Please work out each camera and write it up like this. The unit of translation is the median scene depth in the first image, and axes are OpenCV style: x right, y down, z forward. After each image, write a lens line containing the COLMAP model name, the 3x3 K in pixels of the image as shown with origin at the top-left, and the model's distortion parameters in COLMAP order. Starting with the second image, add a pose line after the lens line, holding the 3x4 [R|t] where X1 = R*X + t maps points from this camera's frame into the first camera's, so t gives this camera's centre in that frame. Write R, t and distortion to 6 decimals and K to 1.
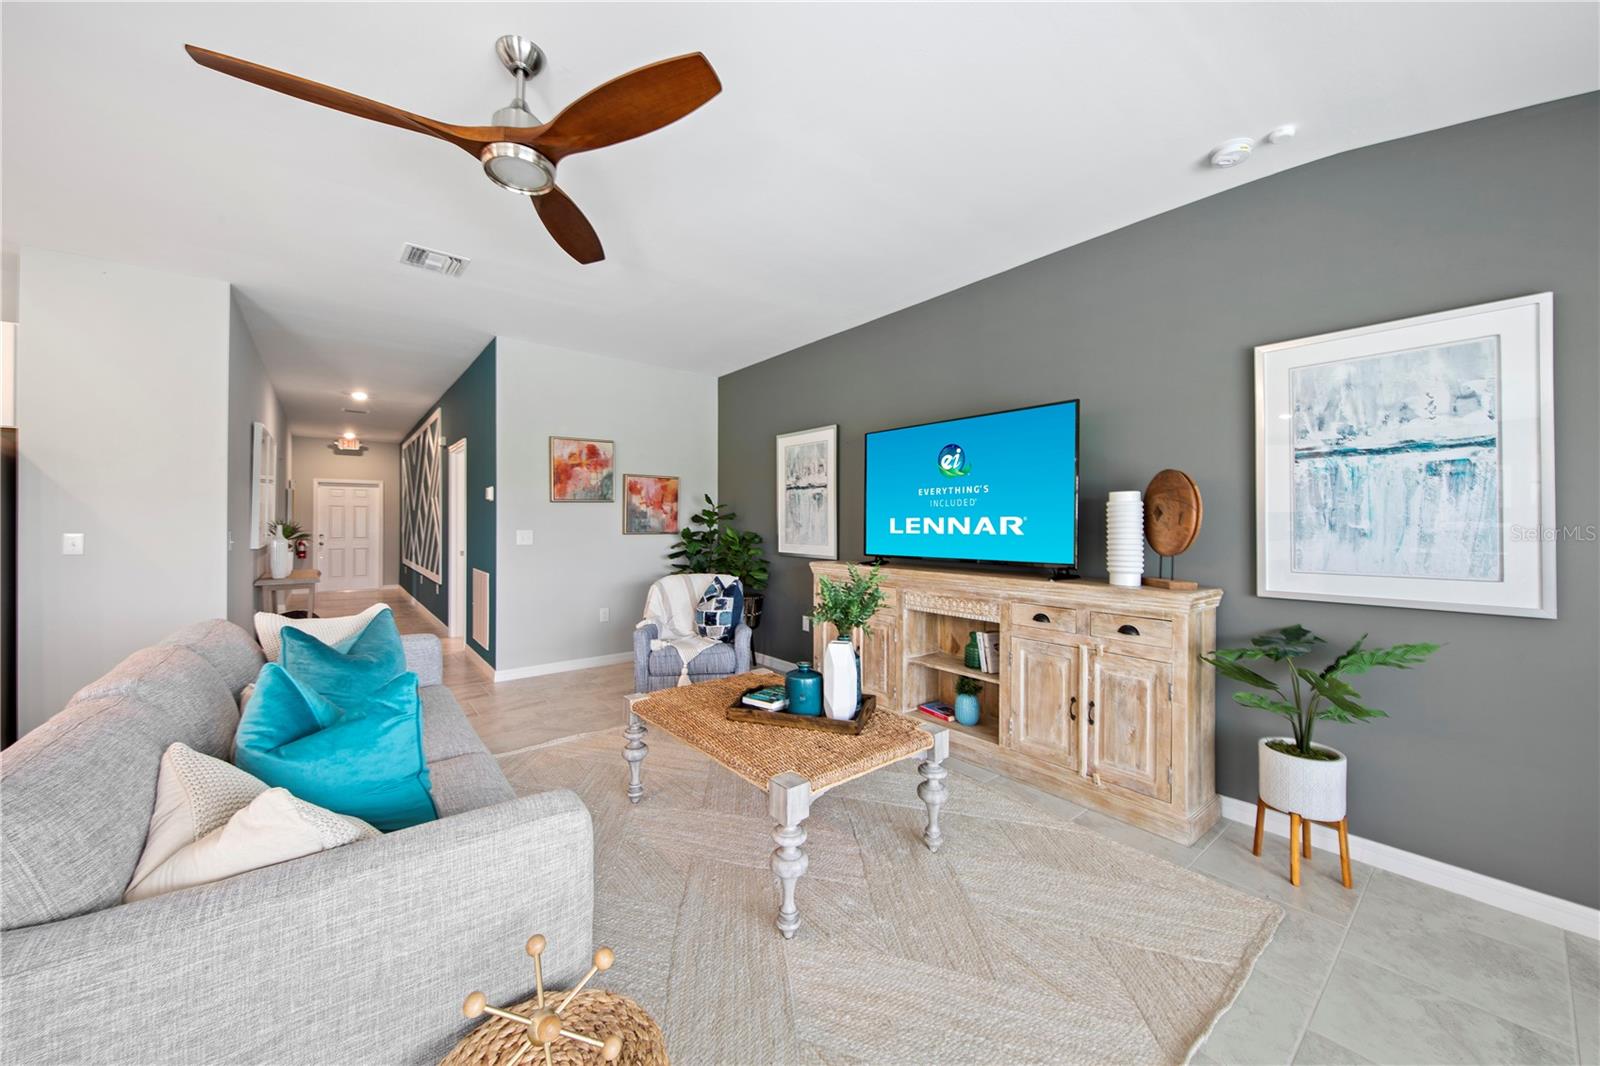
lens RADIAL K [[580.0, 0, 794.6], [0, 580.0, 517.5], [0, 0, 1]] dist [0.005417, -0.003708]
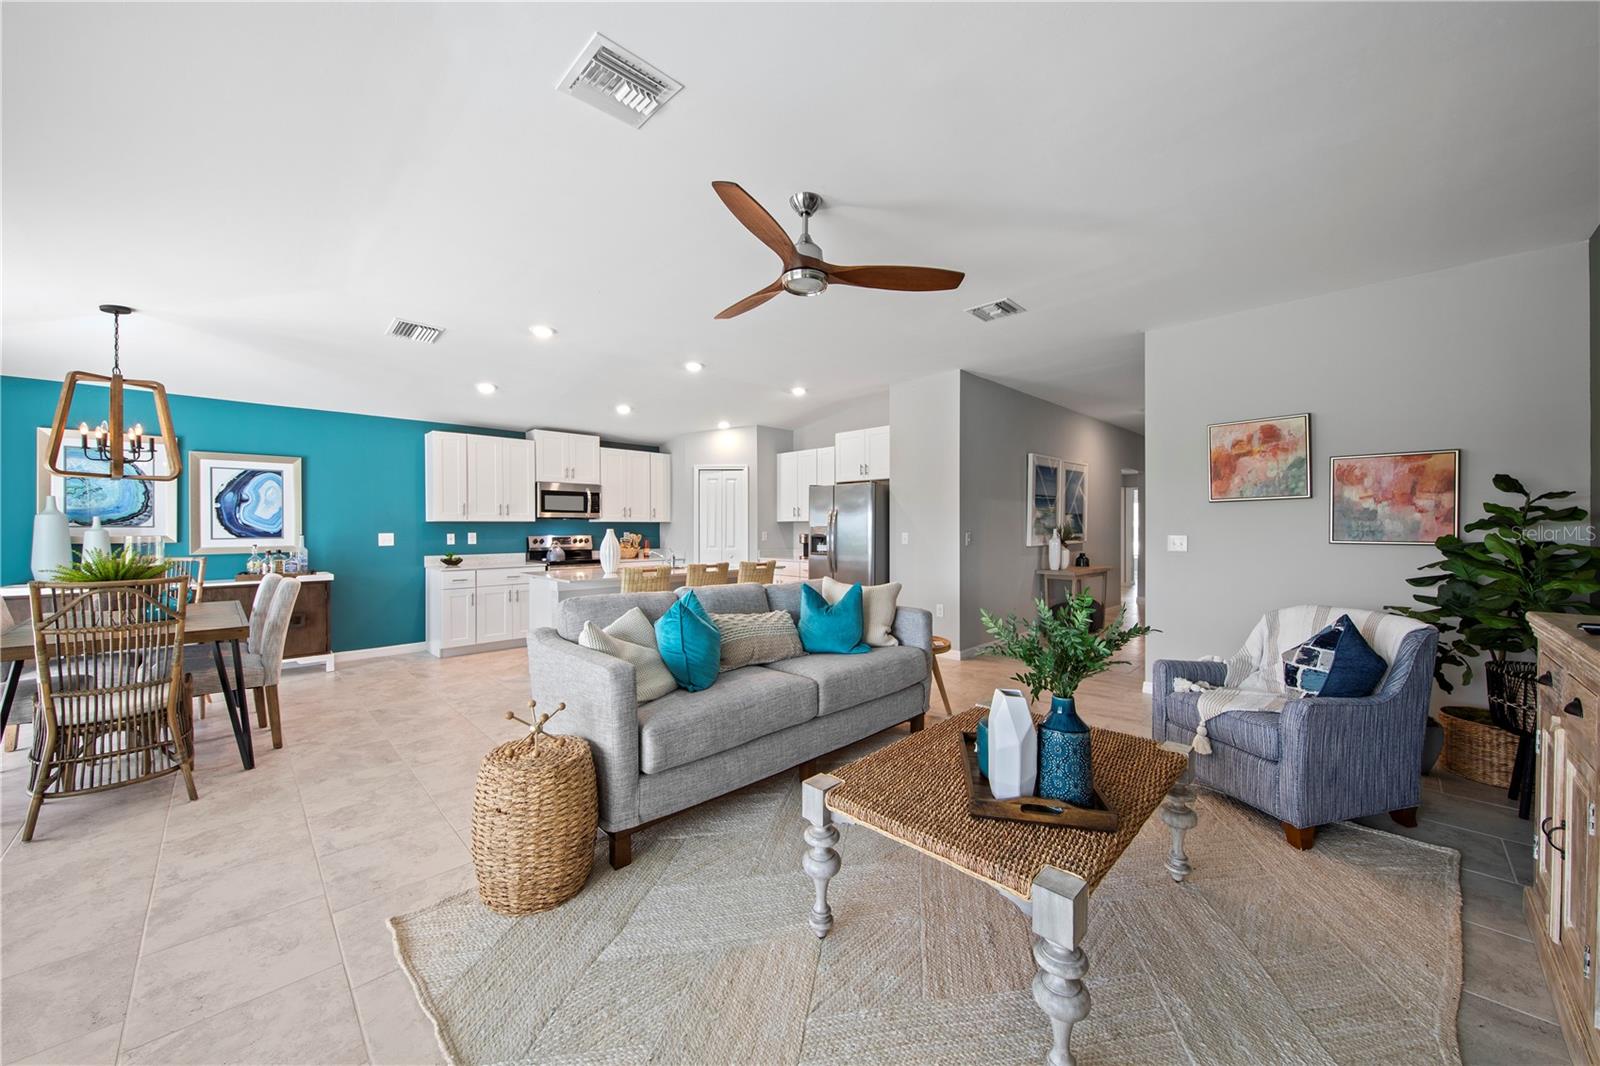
lens RADIAL K [[580.0, 0, 799.1], [0, 580.0, 528.2], [0, 0, 1]] dist [0.005417, -0.003708]
pose [[0.101087, -0.001063, -0.994877, 0.484404], [0.011924, 0.999929, 0.000144, 0.004220], [0.994806, -0.011878, 0.101093, 0.422226]]
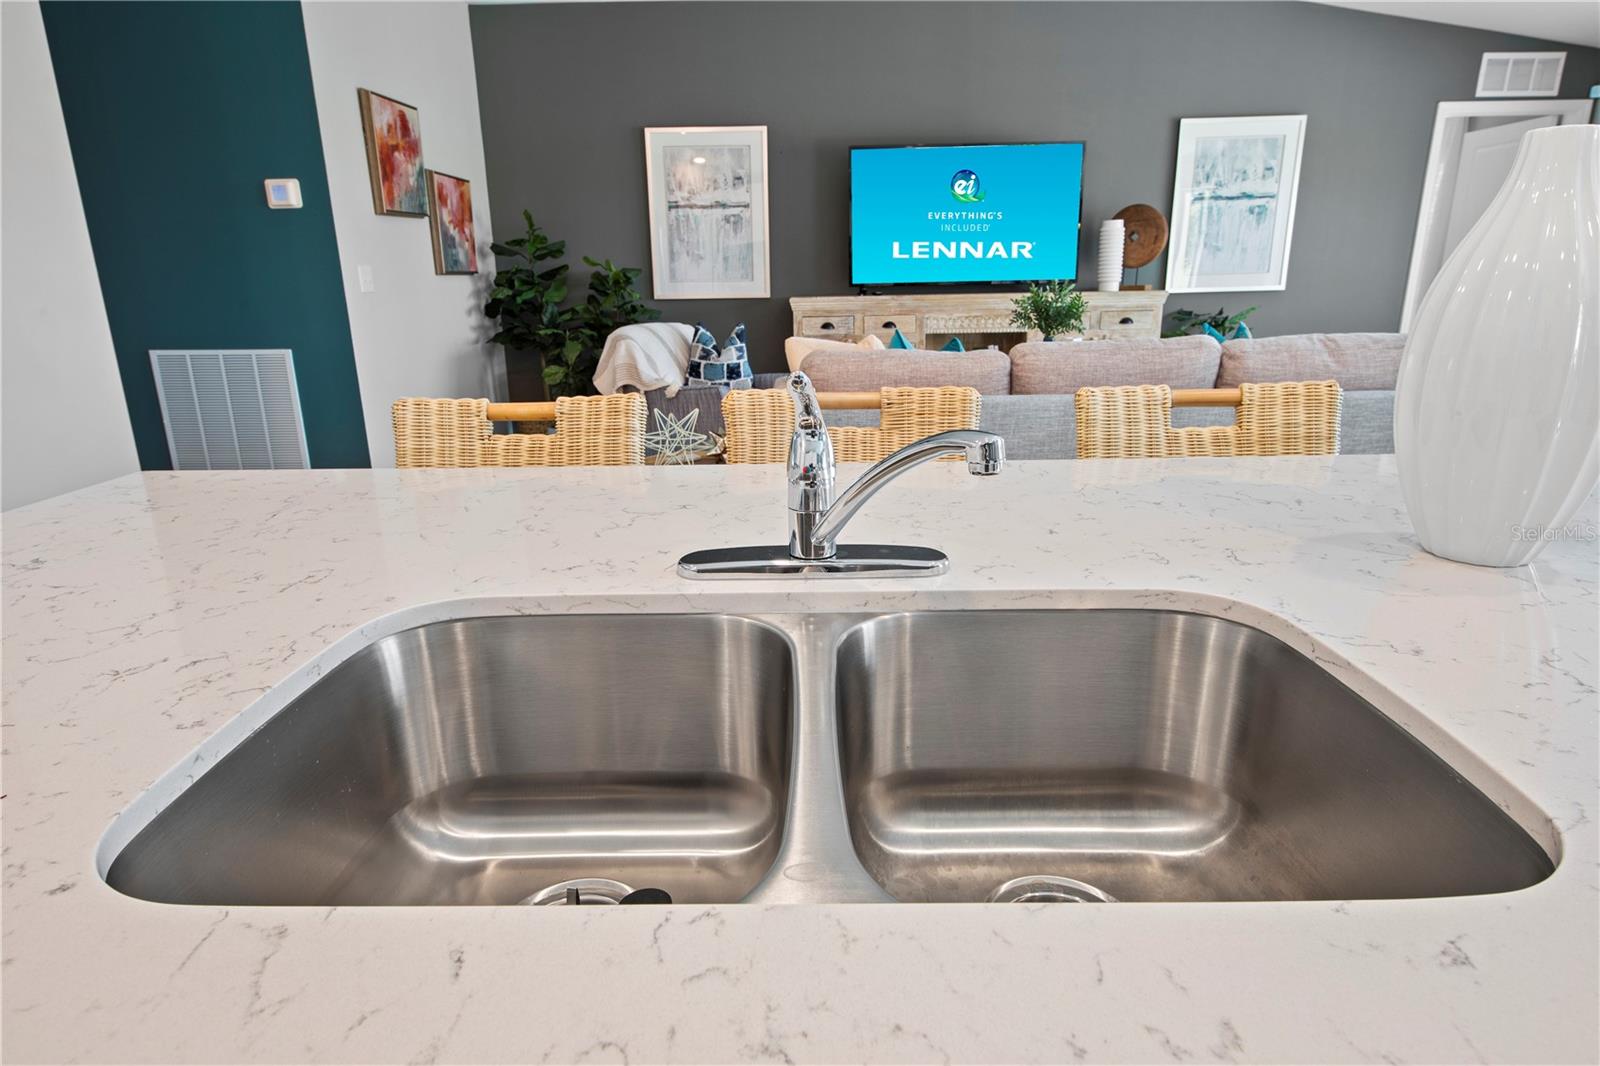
lens RADIAL K [[904.6, 0, 802.5], [0, 904.6, 516.6], [0, 0, 1]] dist [0.020964, -0.007813]
pose [[0.630241, -0.217974, 0.745174, -1.182347], [0.011563, 0.962310, 0.271709, 0.026830], [-0.776314, -0.162625, 0.609007, 0.116111]]
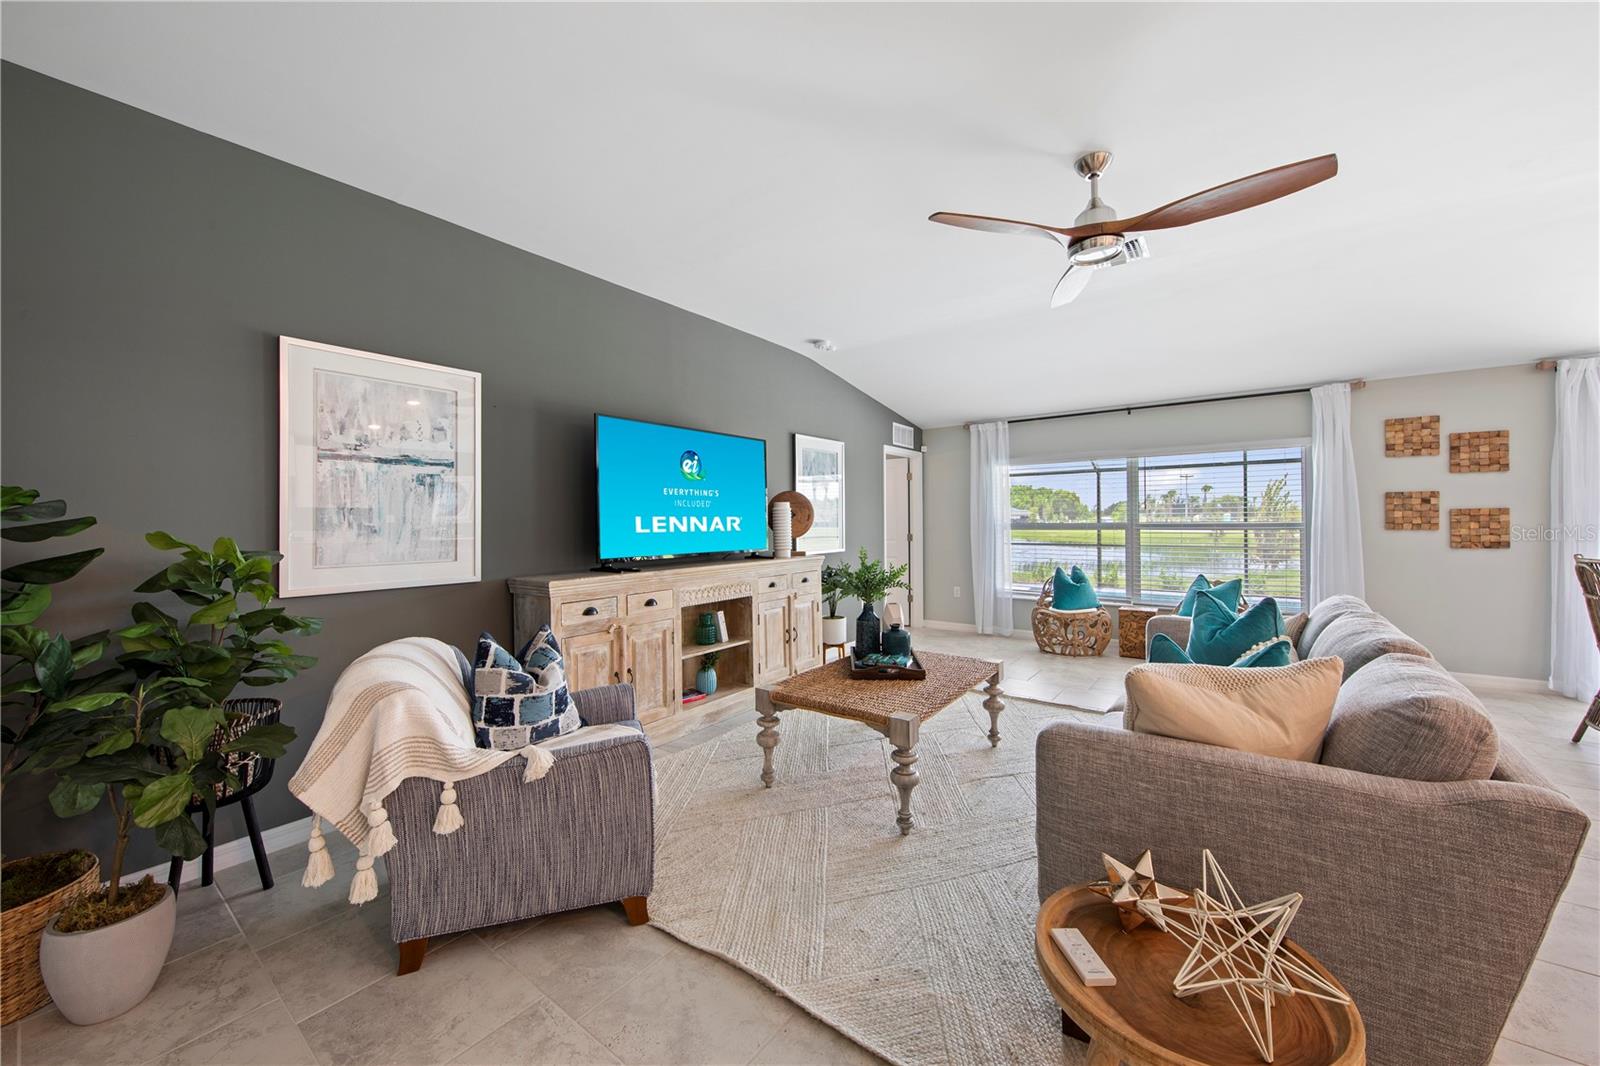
lens RADIAL K [[580.0, 0, 795.7], [0, 580.0, 518.6], [0, 0, 1]] dist [0.005417, -0.003708]
pose [[-0.239347, -0.001180, 0.970933, -0.795285], [-0.003174, 0.999995, 0.000433, 0.002667], [-0.970929, -0.002978, -0.239350, 0.990974]]
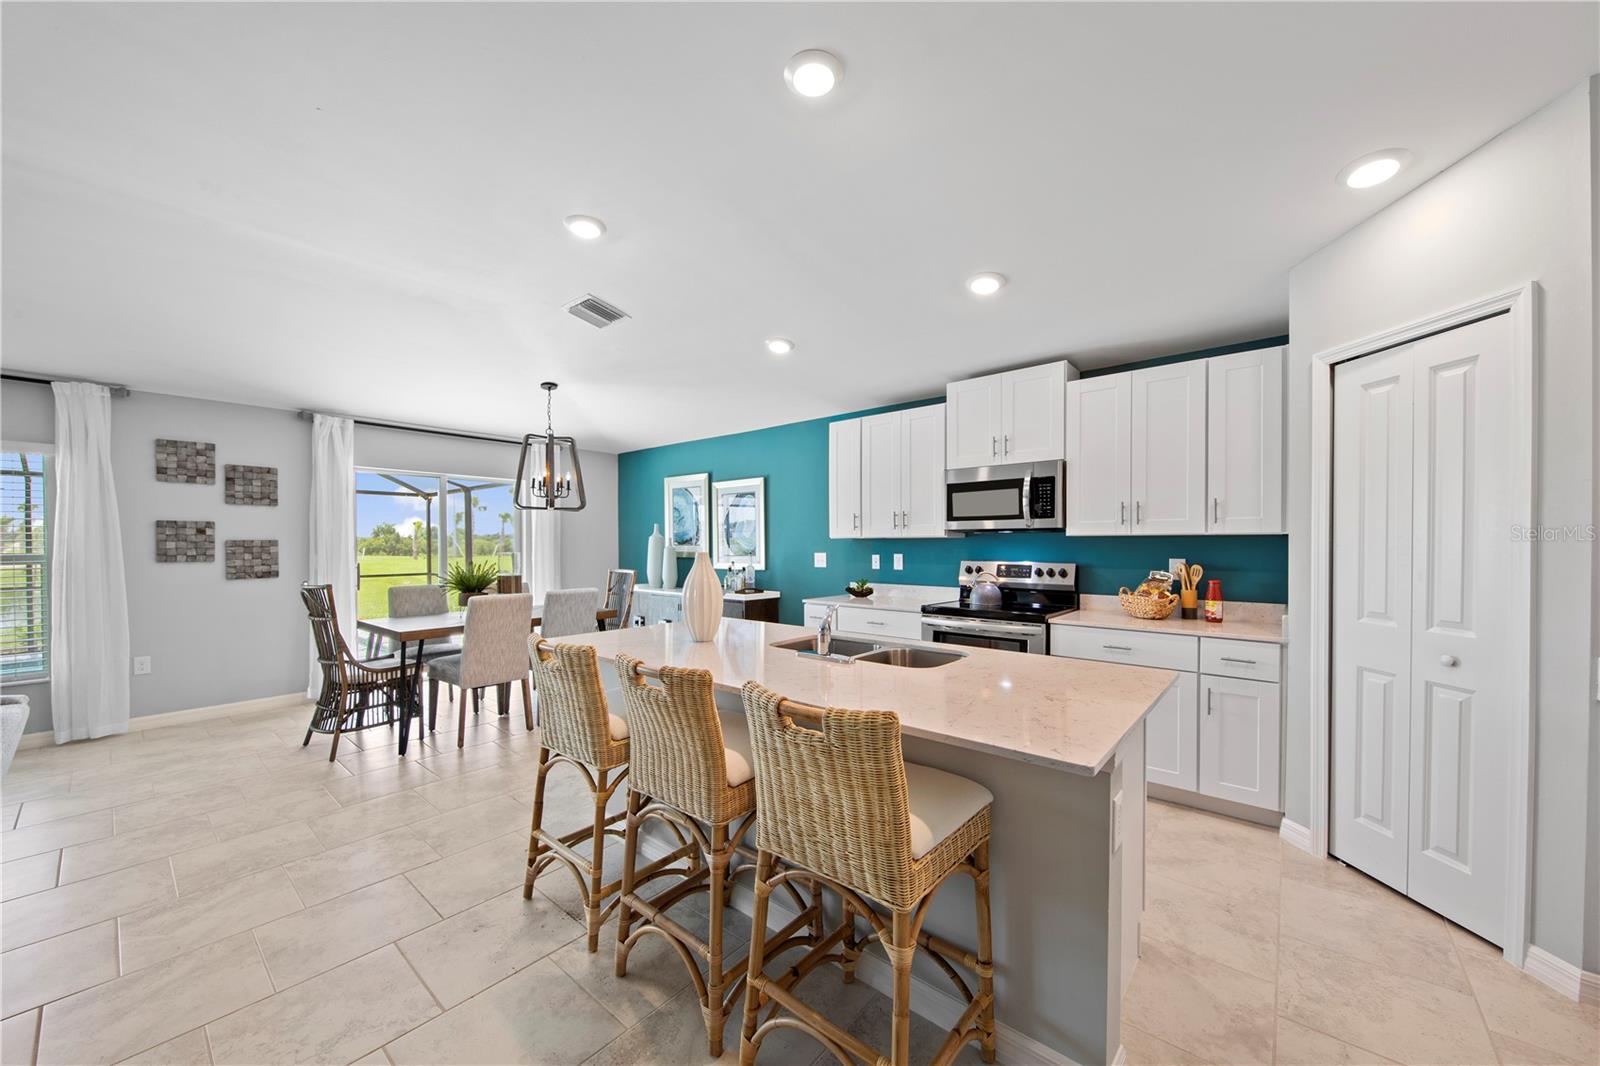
lens RADIAL K [[580.0, 0, 802.5], [0, 580.0, 552.3], [0, 0, 1]] dist [0.005417, -0.003708]
pose [[-0.980110, -0.000367, -0.198453, -0.876813], [-0.000906, 0.999996, 0.002623, -0.000418], [0.198451, 0.002751, -0.980107, 0.793714]]
